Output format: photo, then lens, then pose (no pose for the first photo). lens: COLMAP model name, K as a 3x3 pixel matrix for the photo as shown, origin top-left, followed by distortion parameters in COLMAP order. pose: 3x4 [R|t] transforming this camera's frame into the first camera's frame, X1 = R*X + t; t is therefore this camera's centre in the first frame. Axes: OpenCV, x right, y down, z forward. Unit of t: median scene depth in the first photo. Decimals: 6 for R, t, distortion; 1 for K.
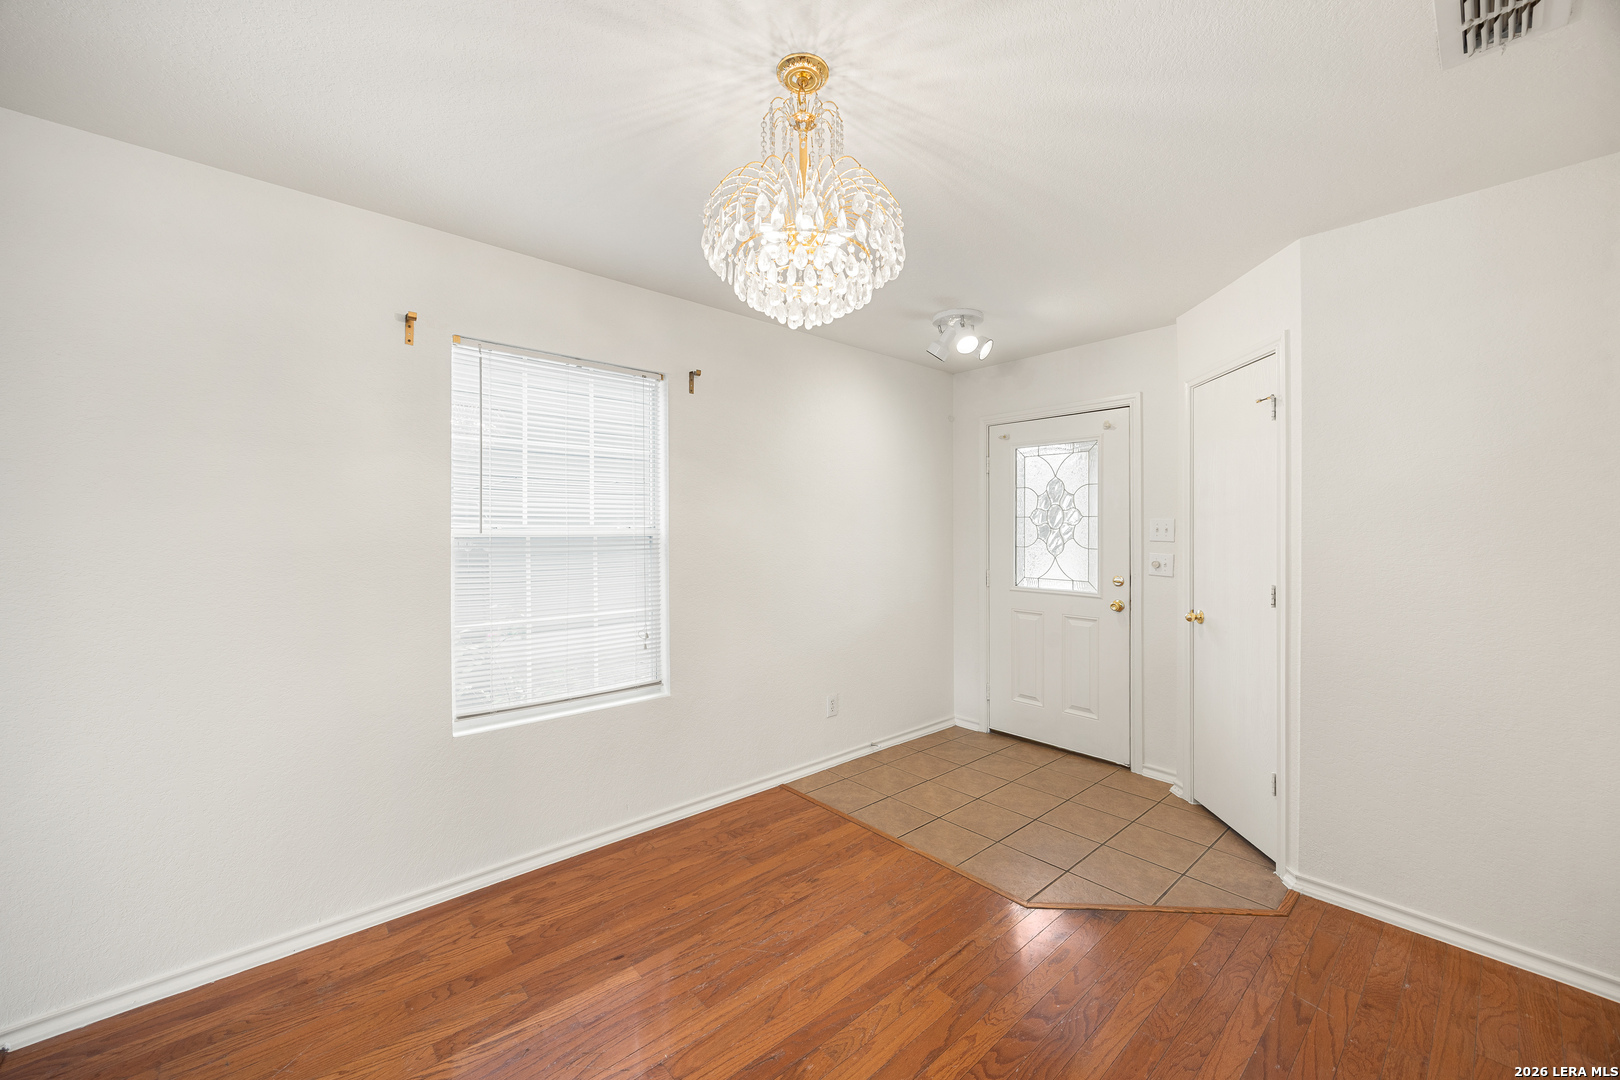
lens RADIAL K [[629.6, 0, 814.0], [0, 629.6, 542.1], [0, 0, 1]] dist [0.001994, 0.000160]
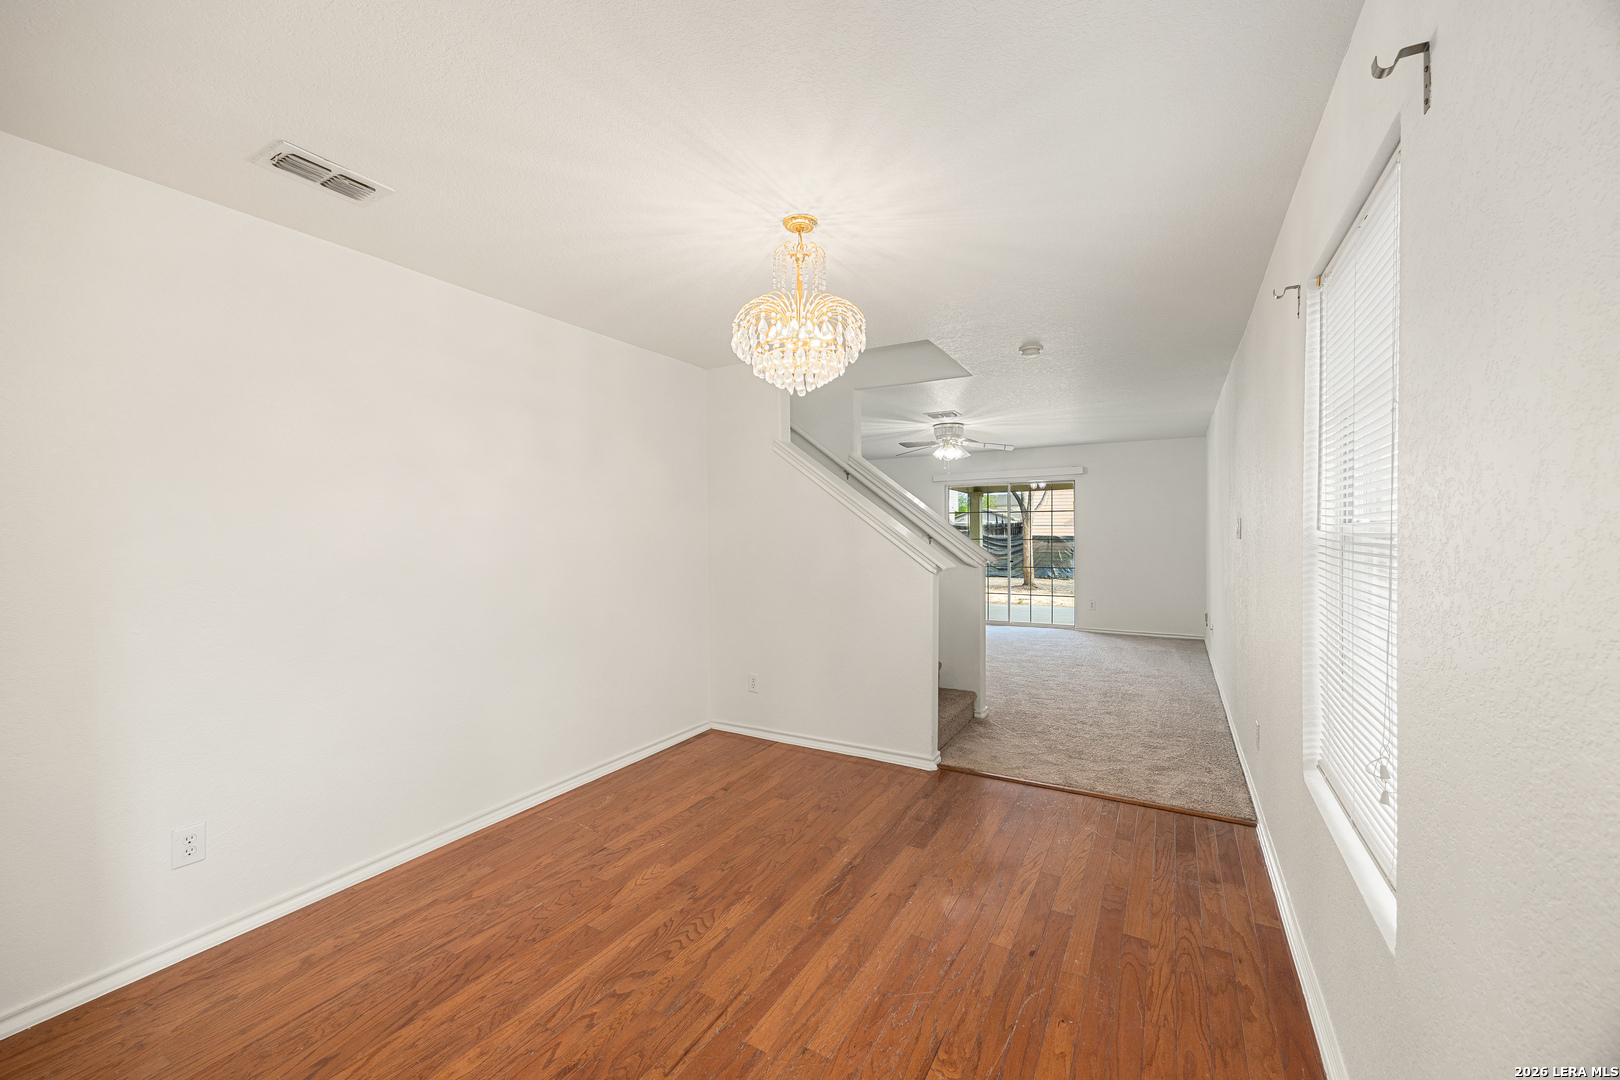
lens RADIAL K [[629.6, 0, 814.0], [0, 629.6, 542.1], [0, 0, 1]] dist [0.001994, 0.000160]
pose [[-0.947813, 0.016341, -0.318408, 0.340688], [0.006842, 0.999498, 0.030930, -0.027595], [0.318753, 0.027137, -0.947449, 1.899673]]
